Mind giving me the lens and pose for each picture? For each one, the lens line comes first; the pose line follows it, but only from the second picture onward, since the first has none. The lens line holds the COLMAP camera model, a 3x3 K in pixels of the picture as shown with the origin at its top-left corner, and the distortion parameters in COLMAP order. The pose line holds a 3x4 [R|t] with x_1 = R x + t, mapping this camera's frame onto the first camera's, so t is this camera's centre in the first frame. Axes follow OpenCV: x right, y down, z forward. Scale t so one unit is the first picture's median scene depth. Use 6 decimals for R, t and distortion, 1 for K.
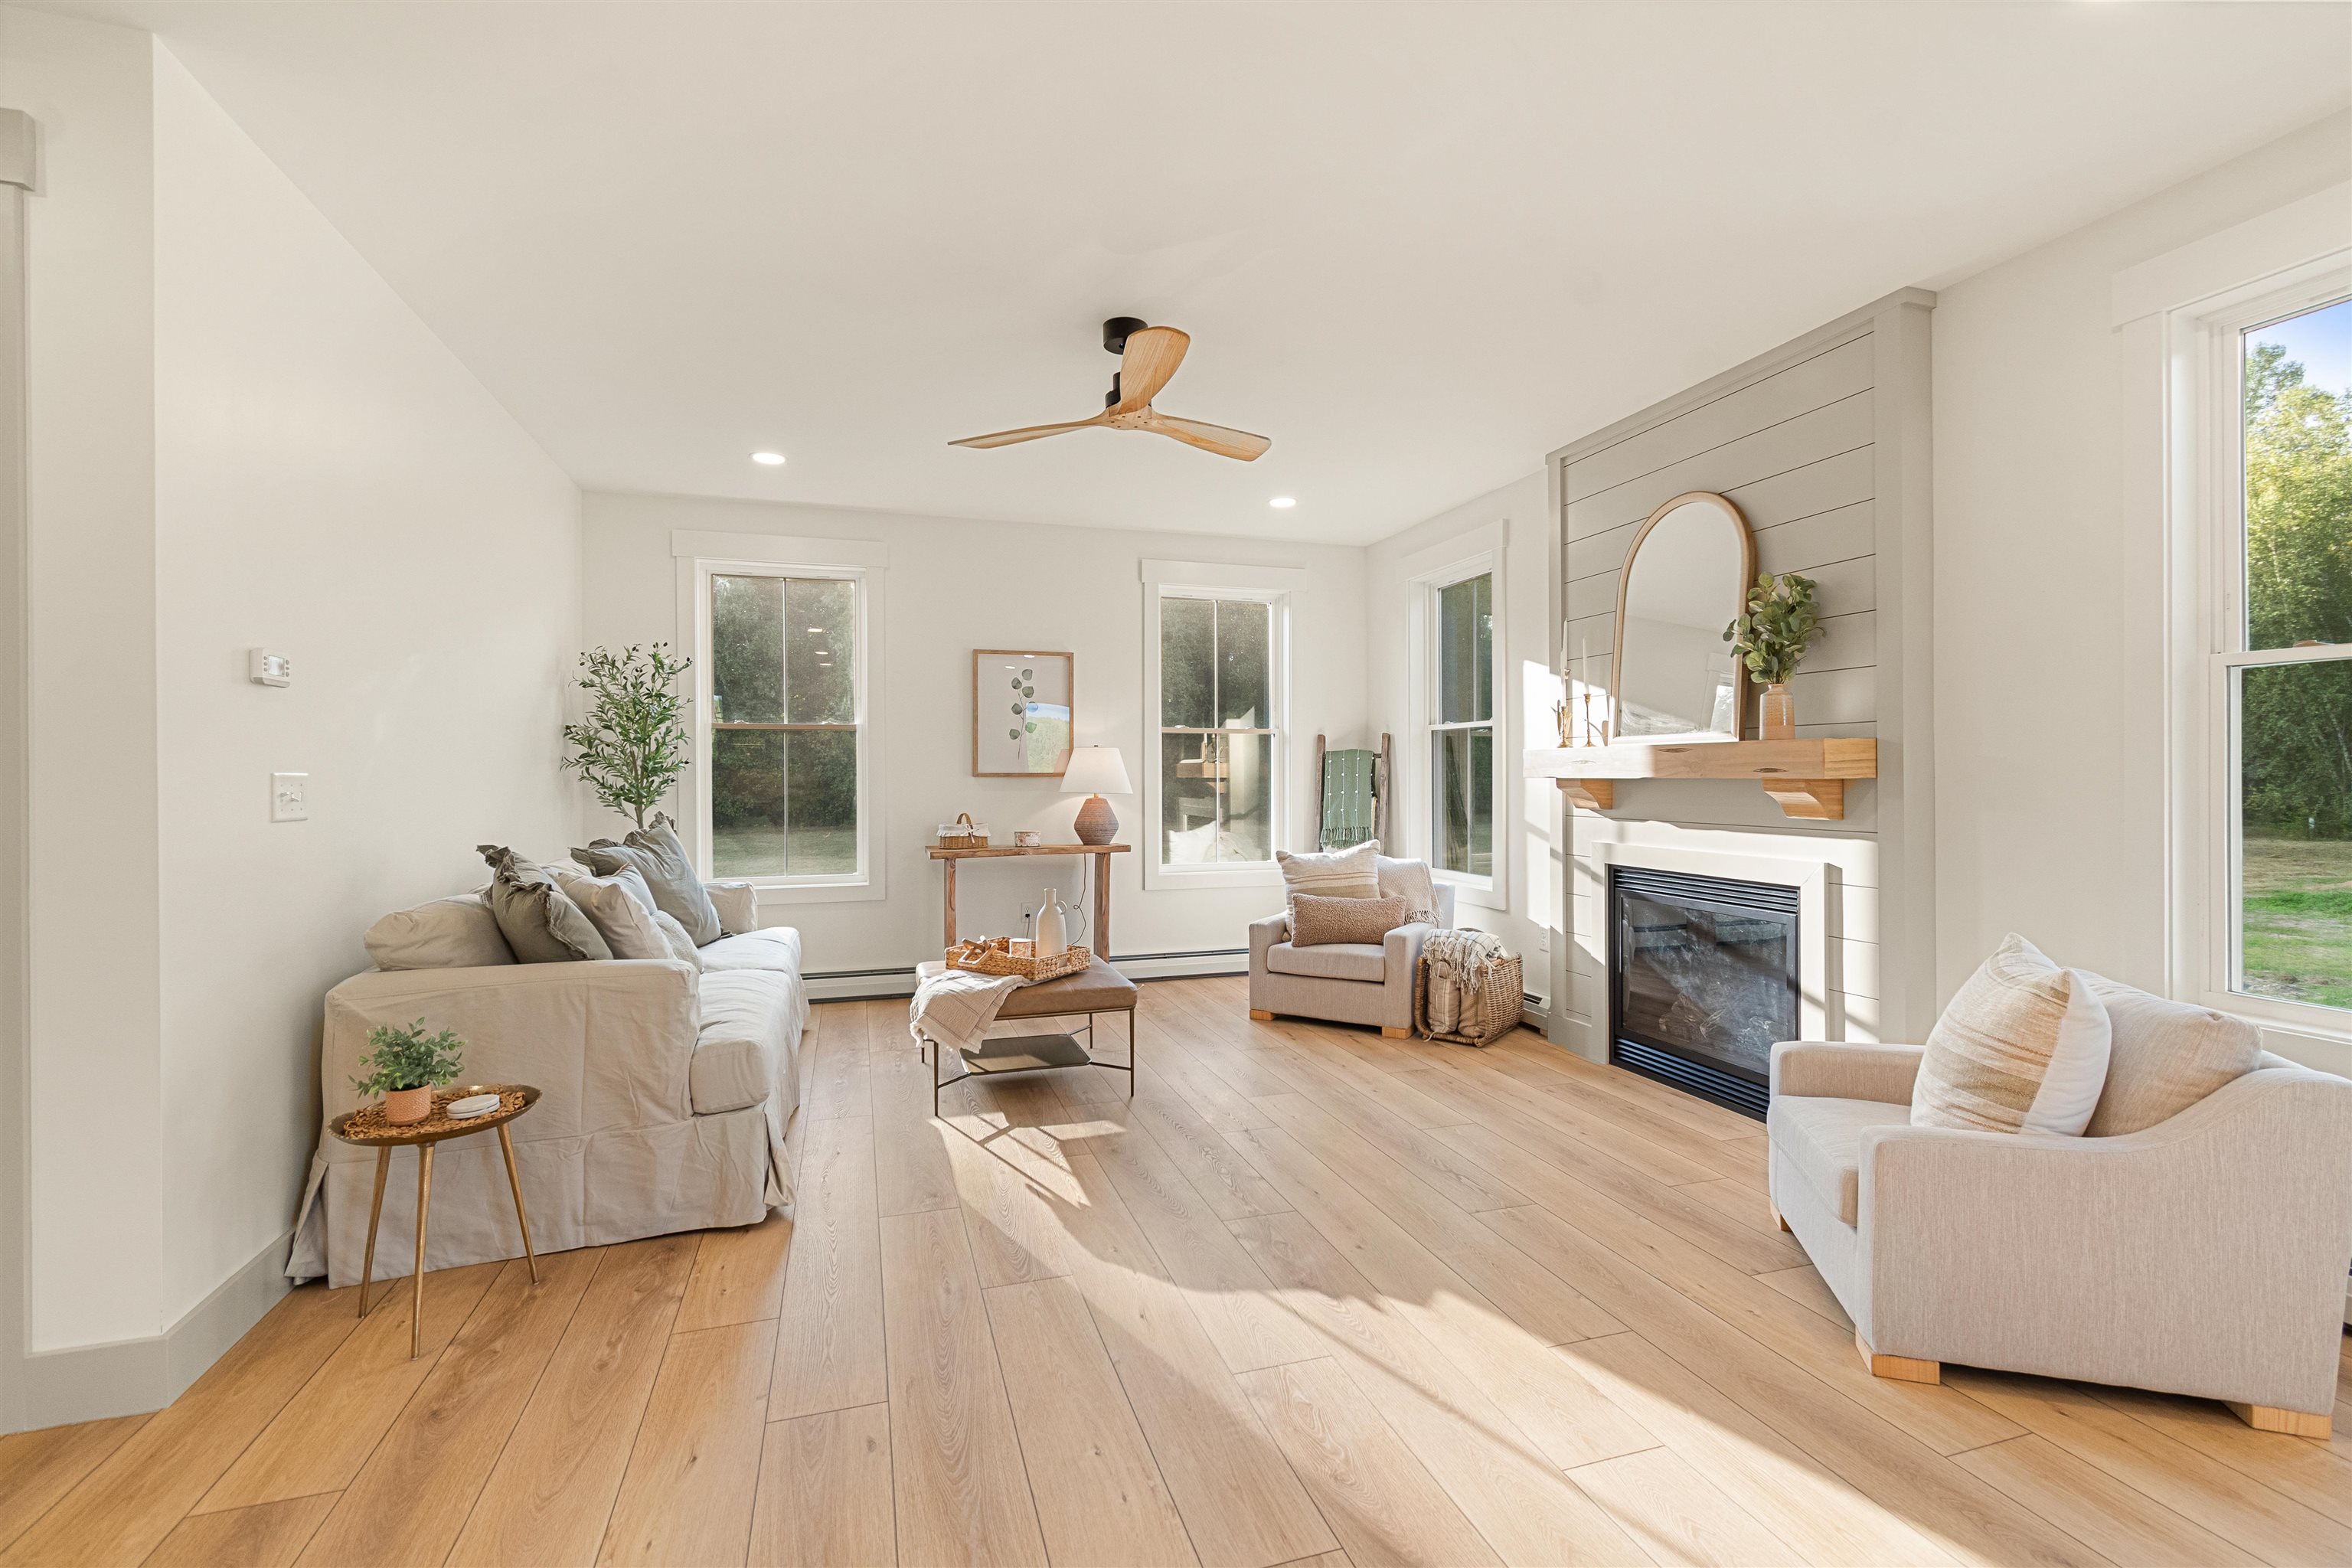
lens RADIAL K [[1045.5, 0, 1176.0], [0, 1045.5, 784.0], [0, 0, 1]] dist [0.001840, -0.000155]
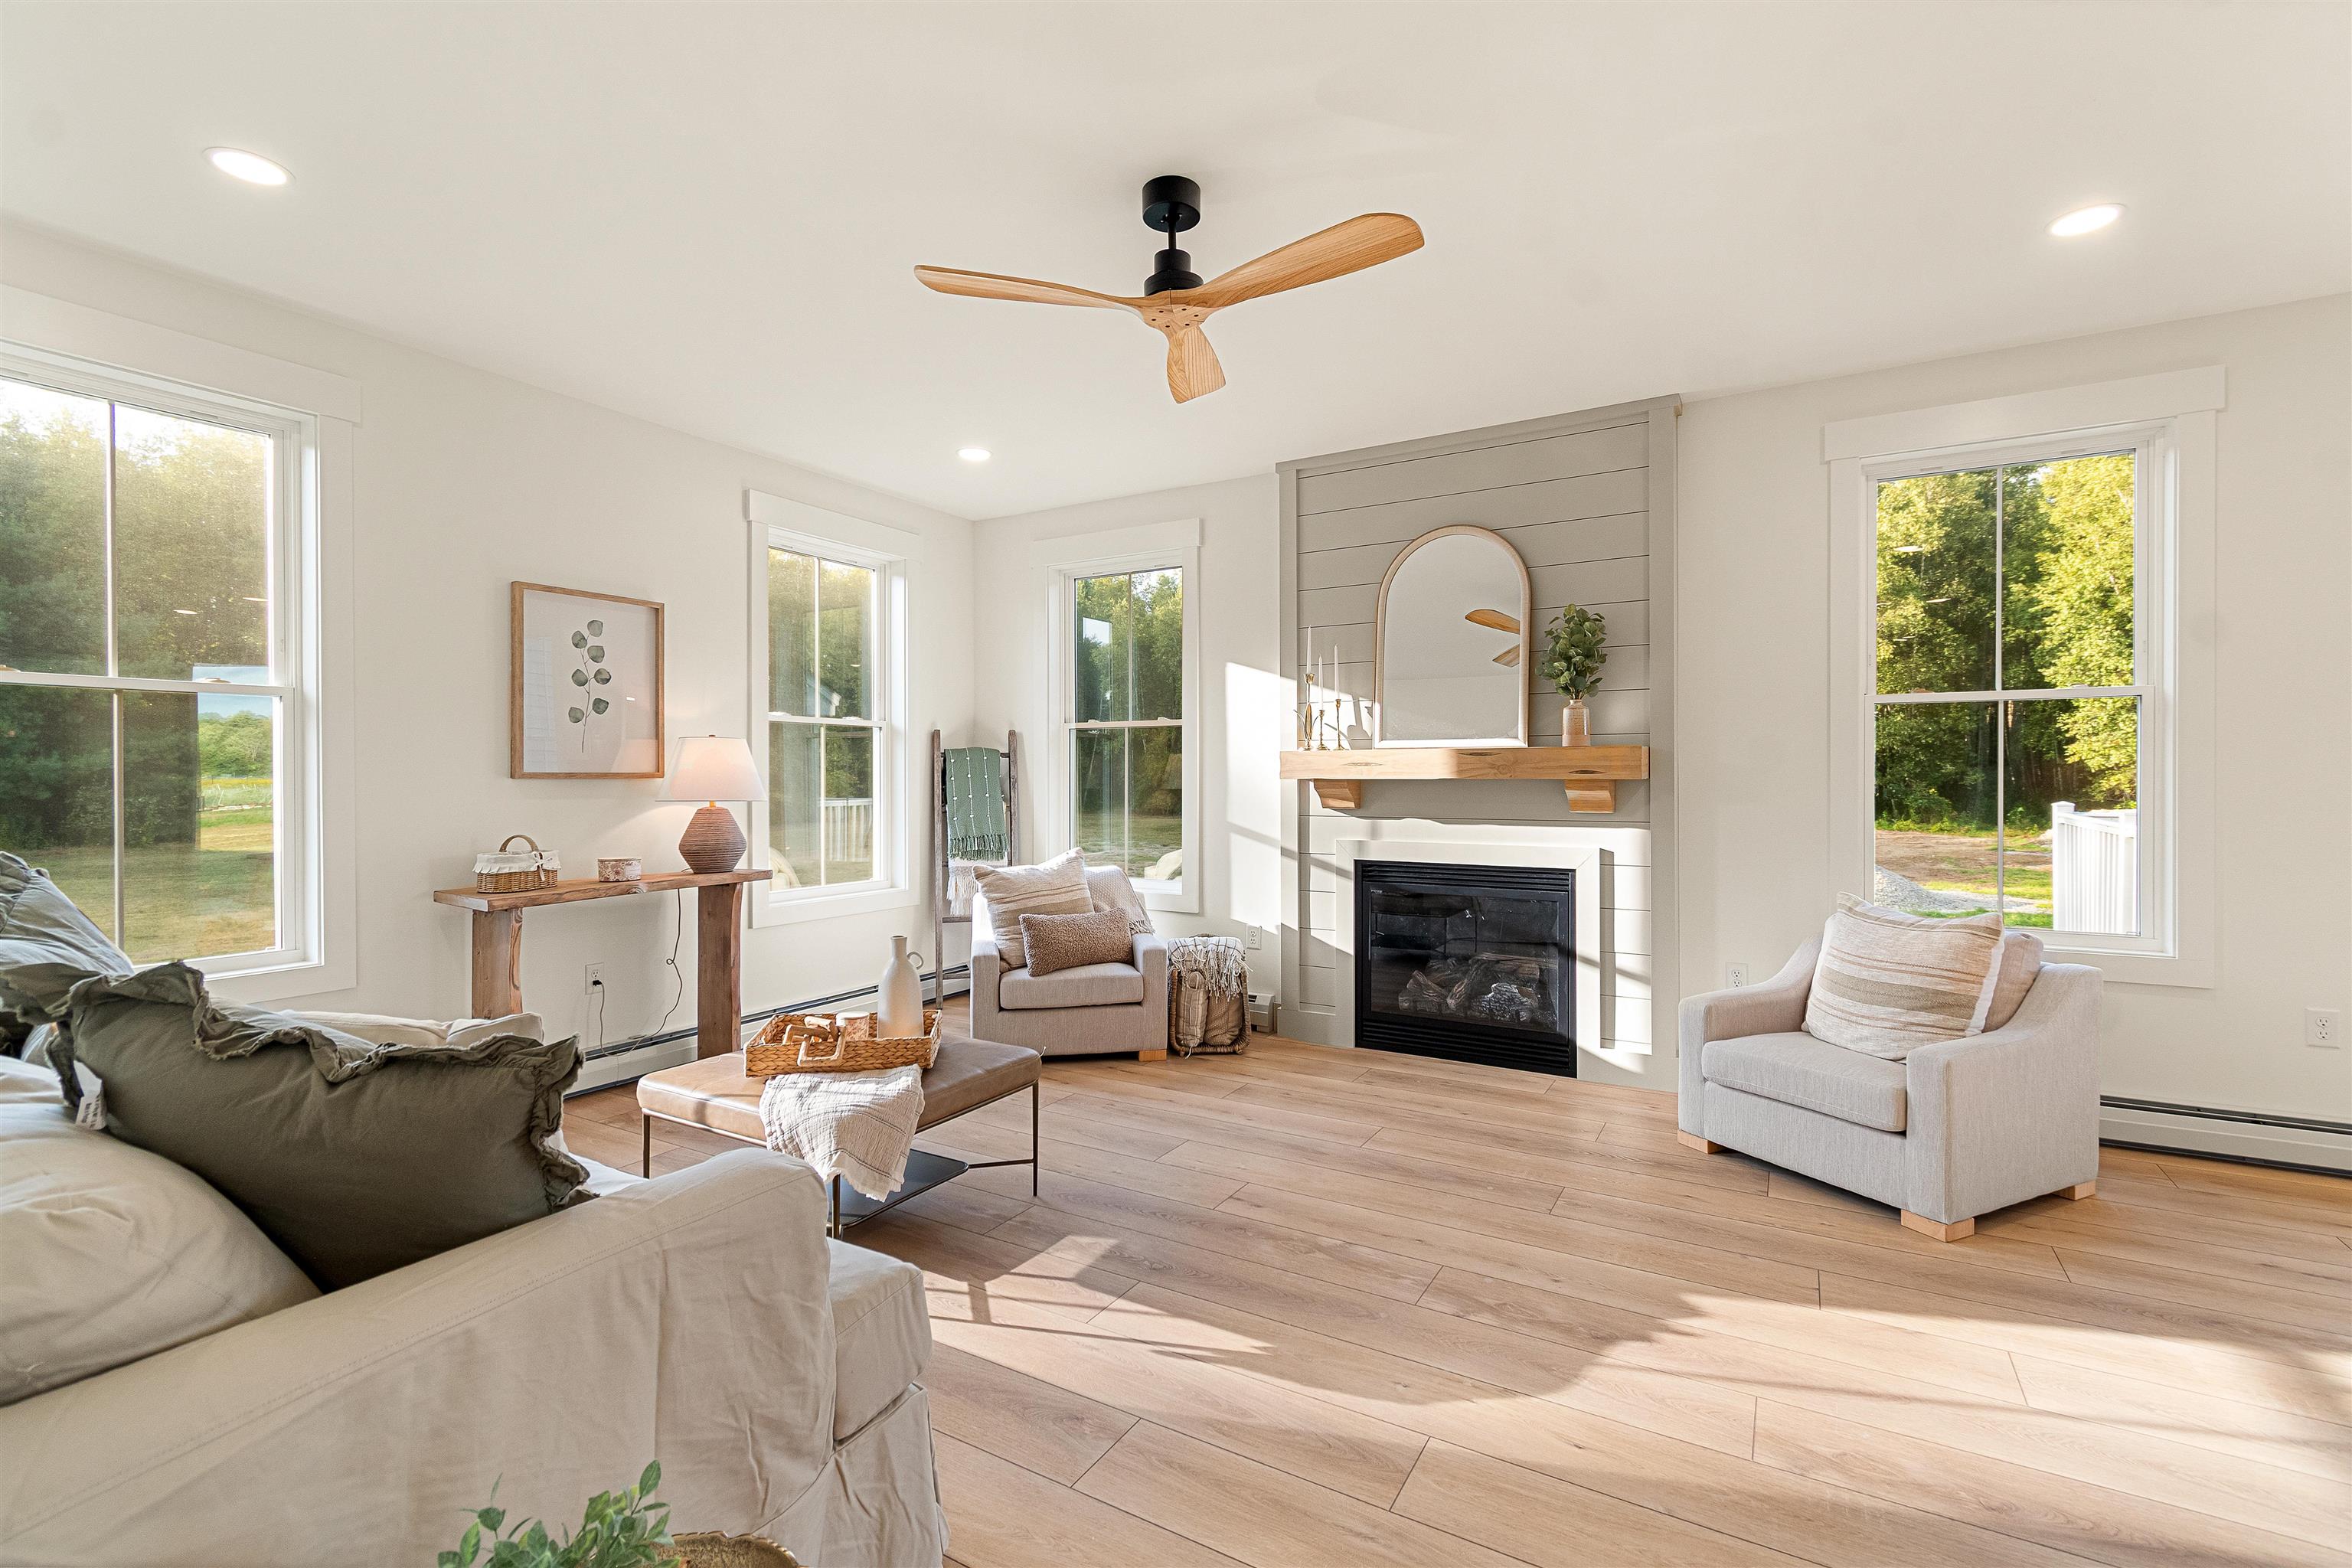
lens RADIAL K [[1045.5, 0, 1176.0], [0, 1045.5, 784.0], [0, 0, 1]] dist [0.001840, -0.000155]
pose [[0.741565, -0.003792, 0.670870, -0.440096], [0.005600, 0.999984, -0.000539, -0.001140], [-0.670857, 0.004157, 0.741575, 0.335024]]
